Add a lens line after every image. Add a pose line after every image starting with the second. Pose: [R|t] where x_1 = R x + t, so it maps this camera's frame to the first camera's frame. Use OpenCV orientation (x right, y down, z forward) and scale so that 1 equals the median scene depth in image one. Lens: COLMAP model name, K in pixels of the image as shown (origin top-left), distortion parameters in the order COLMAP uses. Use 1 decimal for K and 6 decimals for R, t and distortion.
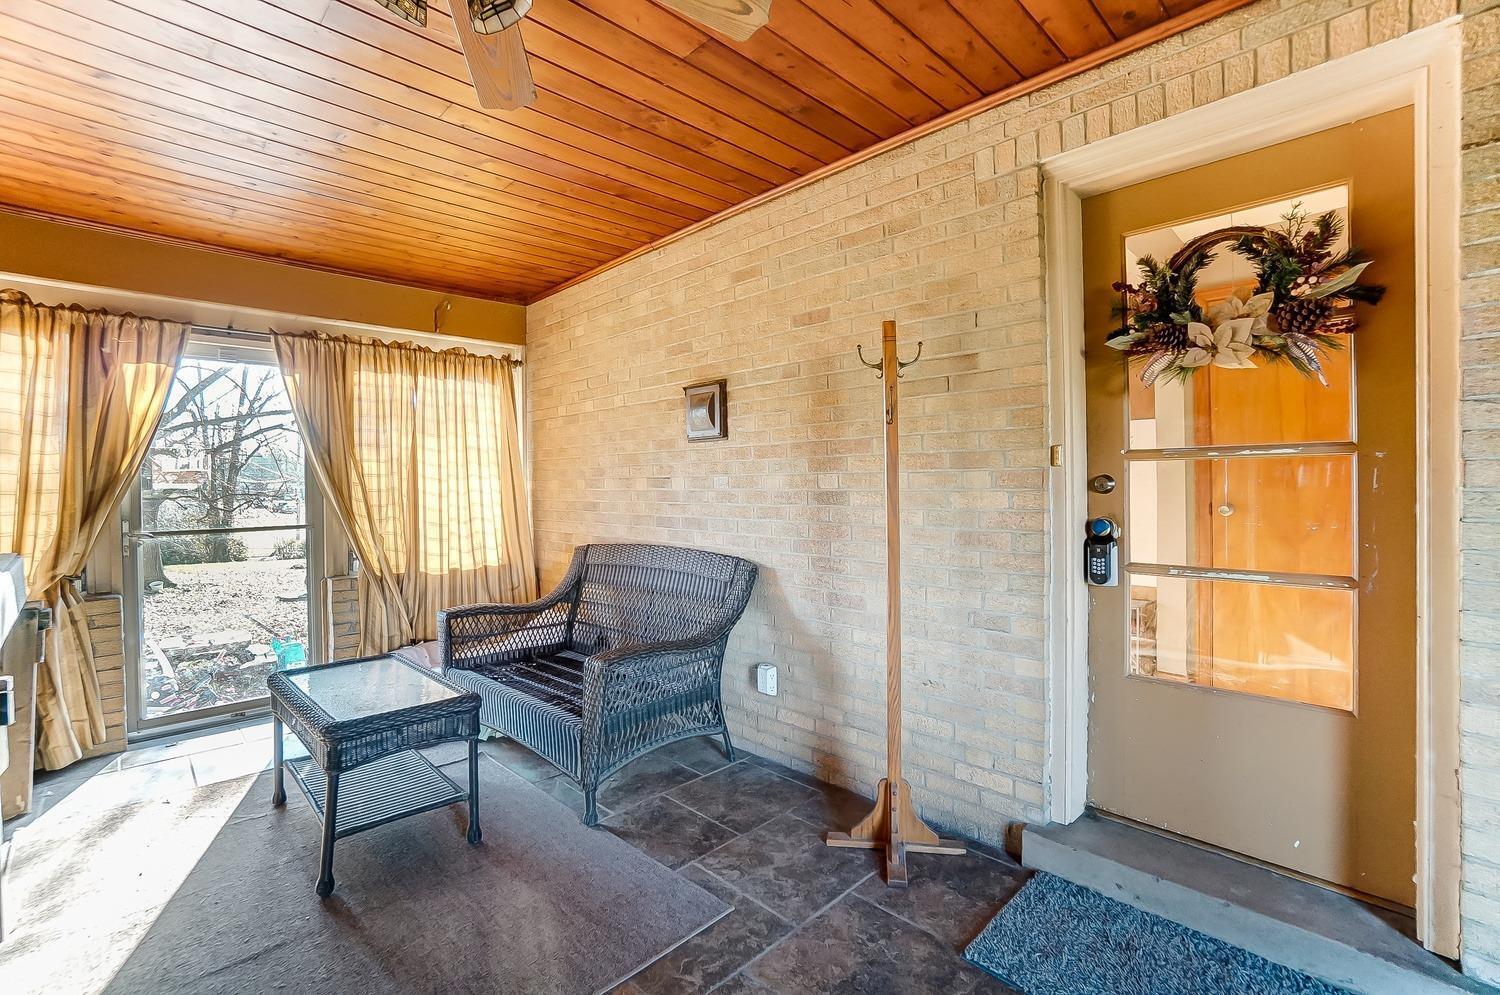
lens RADIAL K [[657.0, 0, 753.3], [0, 657.0, 489.4], [0, 0, 1]] dist [-0.066574, 0.020577]
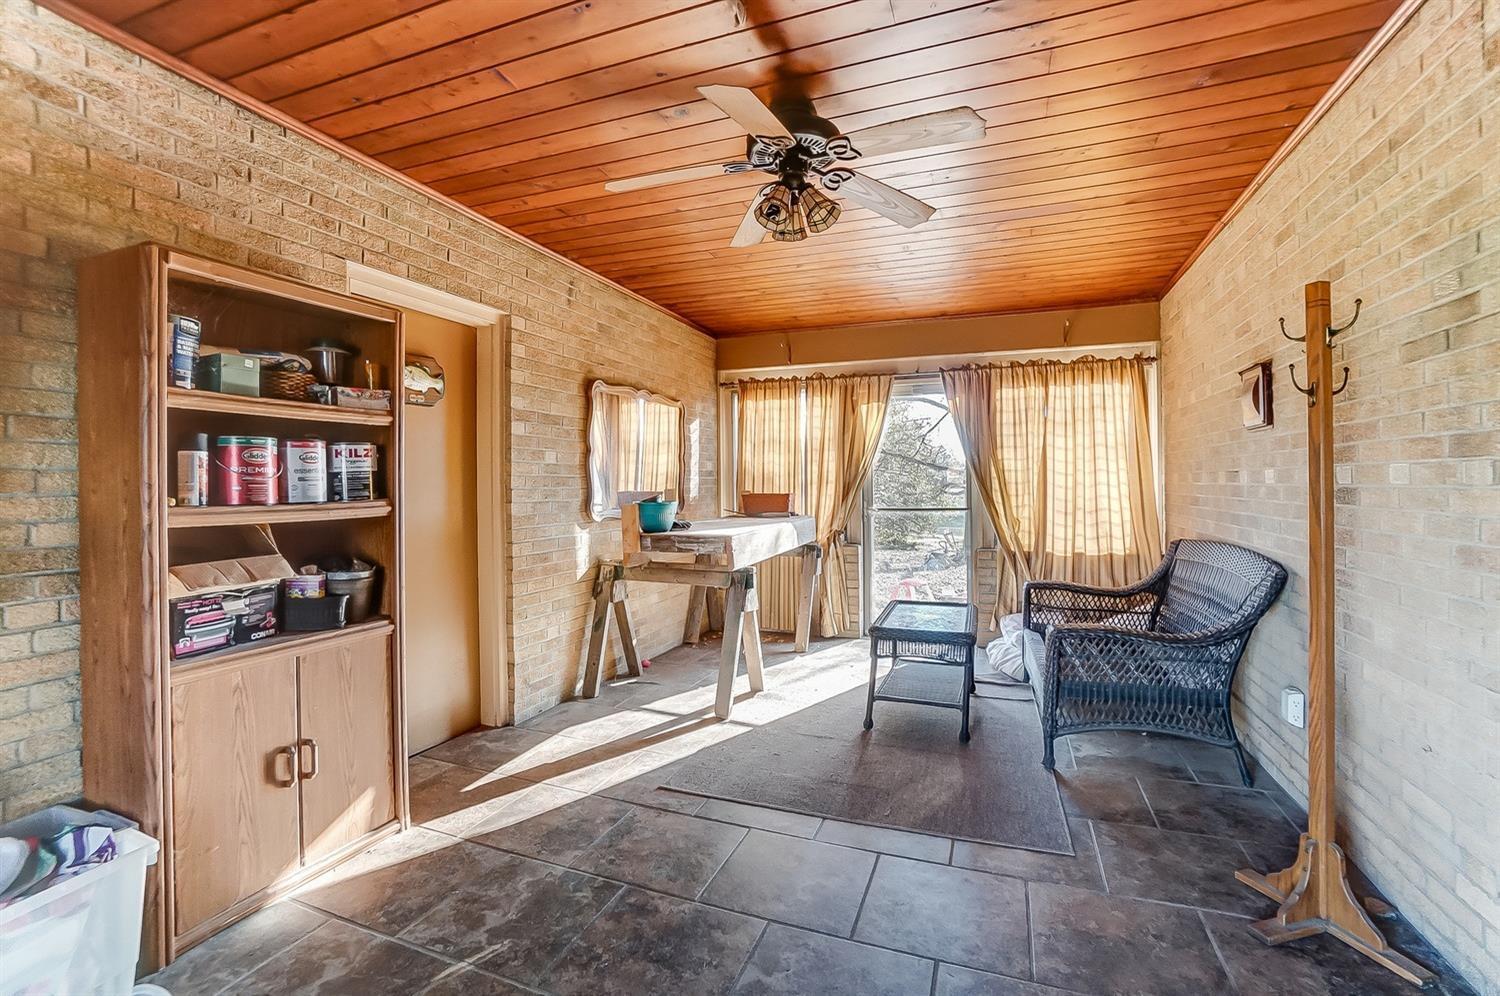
lens RADIAL K [[657.0, 0, 753.3], [0, 657.0, 489.9], [0, 0, 1]] dist [-0.066574, 0.020577]
pose [[0.423863, 0.015399, -0.905595, 0.385695], [-0.003830, 0.999877, 0.015210, -0.002372], [0.905718, -0.002978, 0.423870, 0.007494]]
